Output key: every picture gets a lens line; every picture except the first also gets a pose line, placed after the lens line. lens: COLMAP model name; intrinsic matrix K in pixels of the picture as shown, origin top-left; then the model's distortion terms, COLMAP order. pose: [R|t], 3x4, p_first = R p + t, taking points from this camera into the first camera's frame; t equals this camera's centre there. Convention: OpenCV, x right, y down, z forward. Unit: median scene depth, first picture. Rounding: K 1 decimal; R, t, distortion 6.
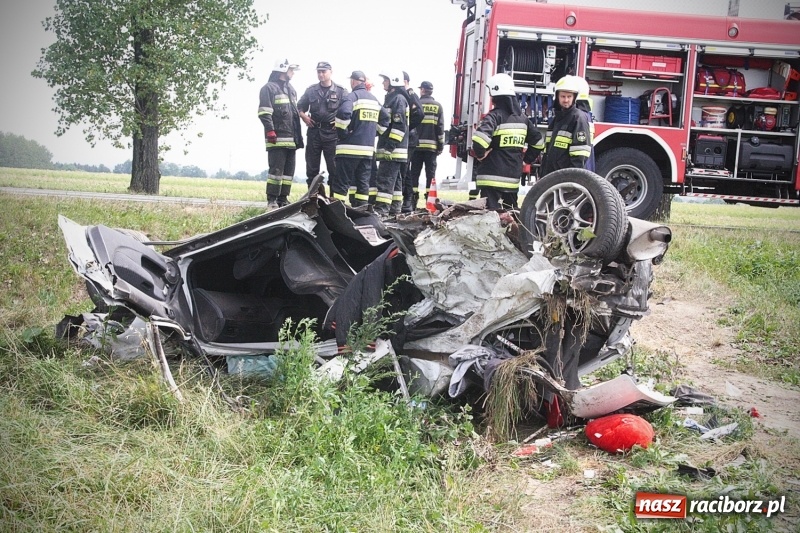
lens RADIAL K [[1387.1, 0, 400.0], [0, 1387.1, 268.9], [0, 0, 1]] dist [0.182261, 0.000000]
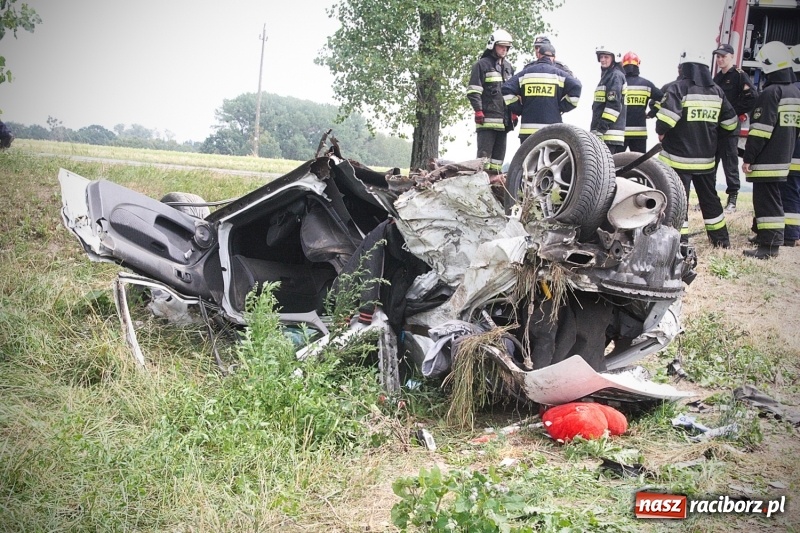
lens RADIAL K [[1466.9, 0, 396.8], [0, 1466.9, 267.5], [0, 0, 1]] dist [0.222810, 0.000000]
pose [[0.961755, 0.037172, -0.271376, 0.261796], [-0.039650, 0.999207, -0.003649, 0.024684], [0.271025, 0.014270, 0.962466, 0.069131]]
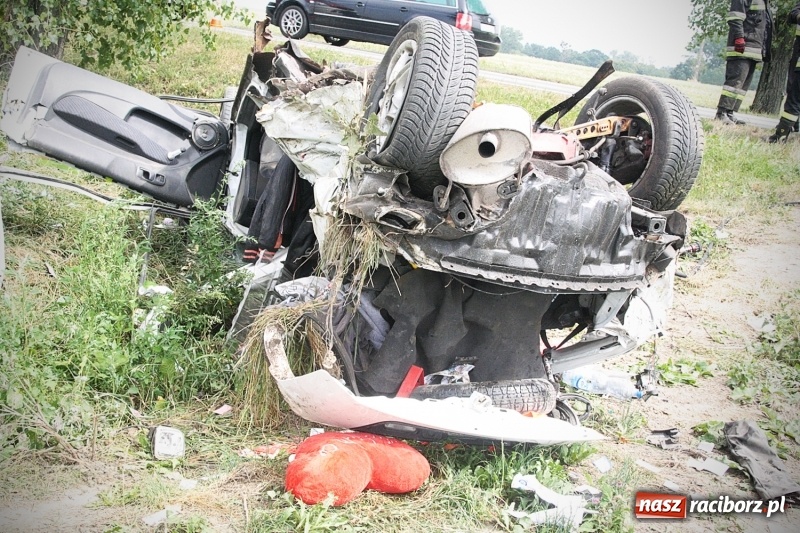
lens RADIAL K [[1102.0, 0, 400.6], [0, 1102.0, 266.7], [0, 0, 1]] dist [0.004847, 0.000000]
pose [[0.785040, 0.190354, -0.589472, 0.385521], [-0.142555, 0.981589, 0.127128, -0.024034], [0.602819, -0.015768, 0.797722, 0.574459]]
